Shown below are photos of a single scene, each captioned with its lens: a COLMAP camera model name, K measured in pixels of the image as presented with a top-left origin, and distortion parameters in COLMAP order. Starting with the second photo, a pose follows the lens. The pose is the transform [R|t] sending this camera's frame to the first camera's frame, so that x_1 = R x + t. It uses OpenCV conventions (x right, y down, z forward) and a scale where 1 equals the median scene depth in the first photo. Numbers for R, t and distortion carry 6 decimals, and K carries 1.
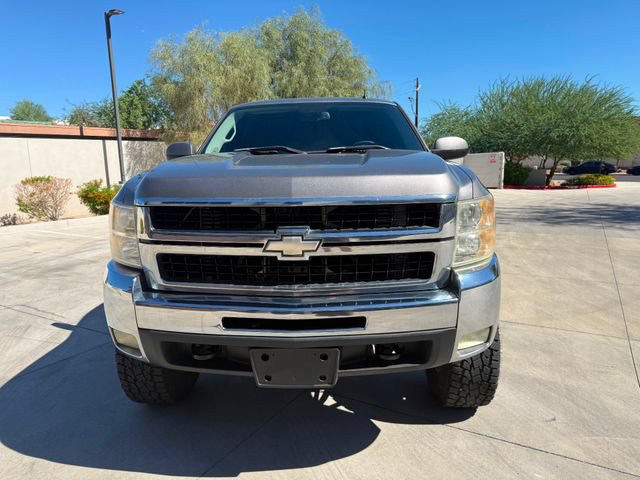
lens RADIAL K [[450.1, 0, 318.3], [0, 450.1, 237.2], [0, 0, 1]] dist [0.043627, -0.055125]
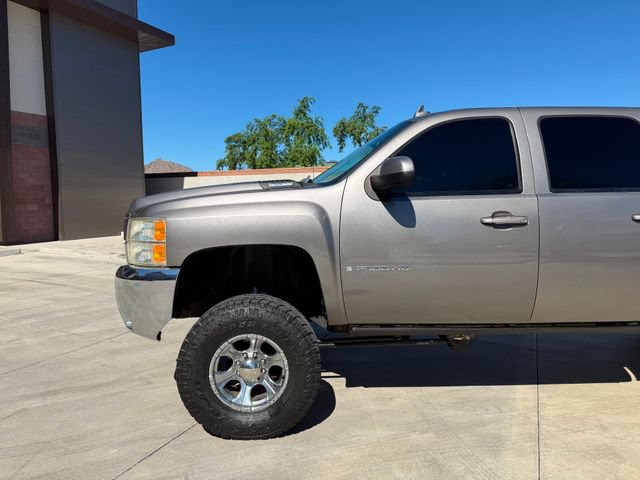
lens RADIAL K [[450.1, 0, 320.3], [0, 450.1, 238.9], [0, 0, 1]] dist [0.043627, -0.055125]
pose [[0.087529, 0.106929, -0.990406, 0.236399], [-0.157384, 0.983220, 0.092244, -0.031818], [0.983651, 0.147800, 0.102889, 0.189106]]
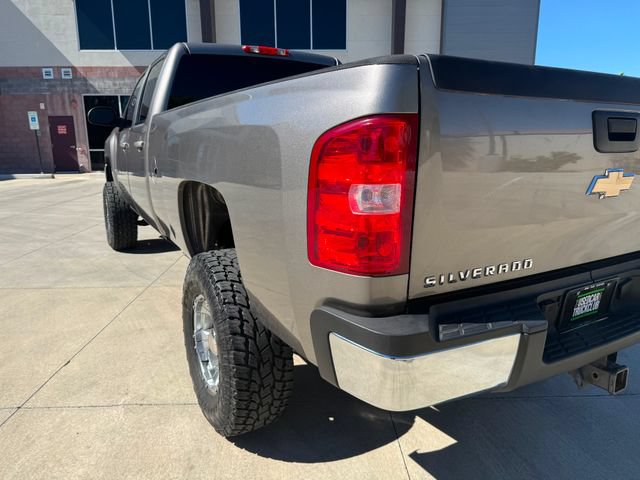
lens RADIAL K [[450.1, 0, 323.2], [0, 450.1, 241.1], [0, 0, 1]] dist [0.043627, -0.055125]
pose [[-0.844921, 0.138840, -0.516557, 0.112218], [-0.065716, 0.931464, 0.357849, -0.086778], [0.530838, 0.336300, -0.777890, 0.579290]]
